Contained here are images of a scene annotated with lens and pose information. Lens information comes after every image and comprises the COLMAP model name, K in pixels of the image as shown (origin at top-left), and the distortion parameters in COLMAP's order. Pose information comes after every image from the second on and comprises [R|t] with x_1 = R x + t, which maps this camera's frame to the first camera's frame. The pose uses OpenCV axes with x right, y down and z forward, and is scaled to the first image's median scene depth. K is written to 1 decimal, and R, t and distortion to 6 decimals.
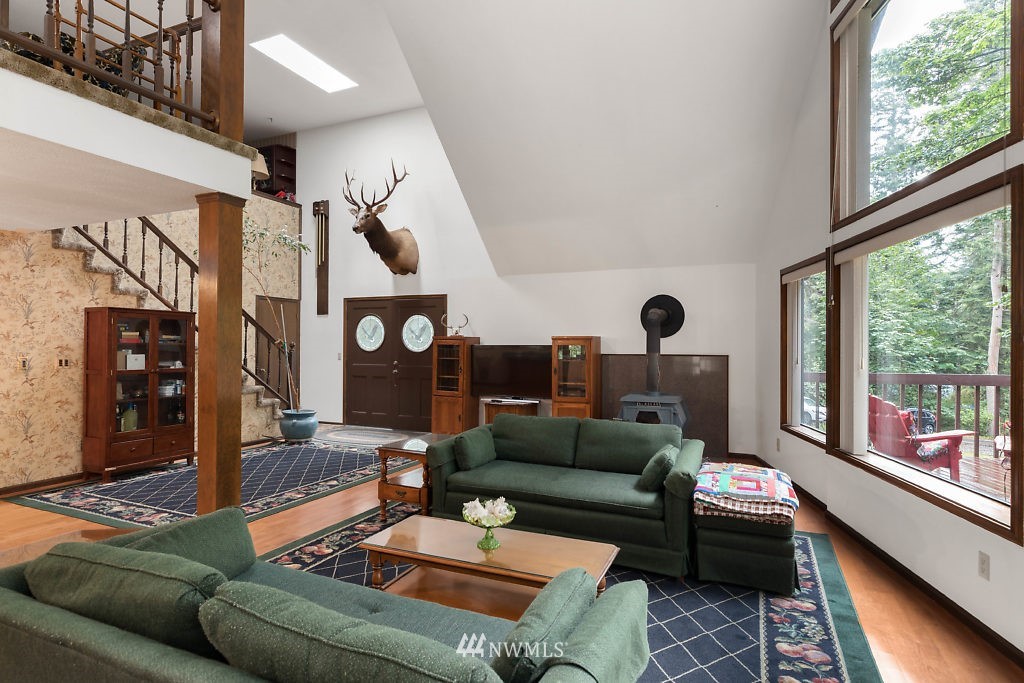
lens RADIAL K [[580.2, 0, 511.3], [0, 580.2, 343.5], [0, 0, 1]] dist [0.008539, 0.001079]
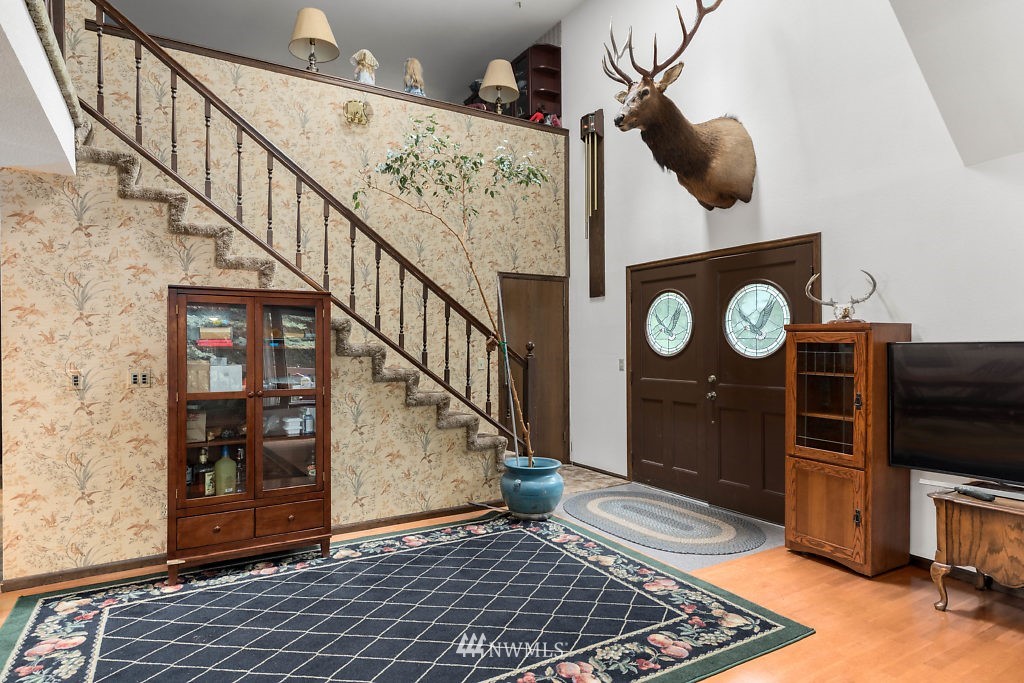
lens RADIAL K [[580.2, 0, 516.5], [0, 580.2, 344.1], [0, 0, 1]] dist [0.008539, 0.001079]
pose [[0.822792, -0.010857, -0.568239, -0.051026], [0.011871, 0.999928, -0.001918, 0.001241], [0.568219, -0.005167, 0.822861, 0.512082]]
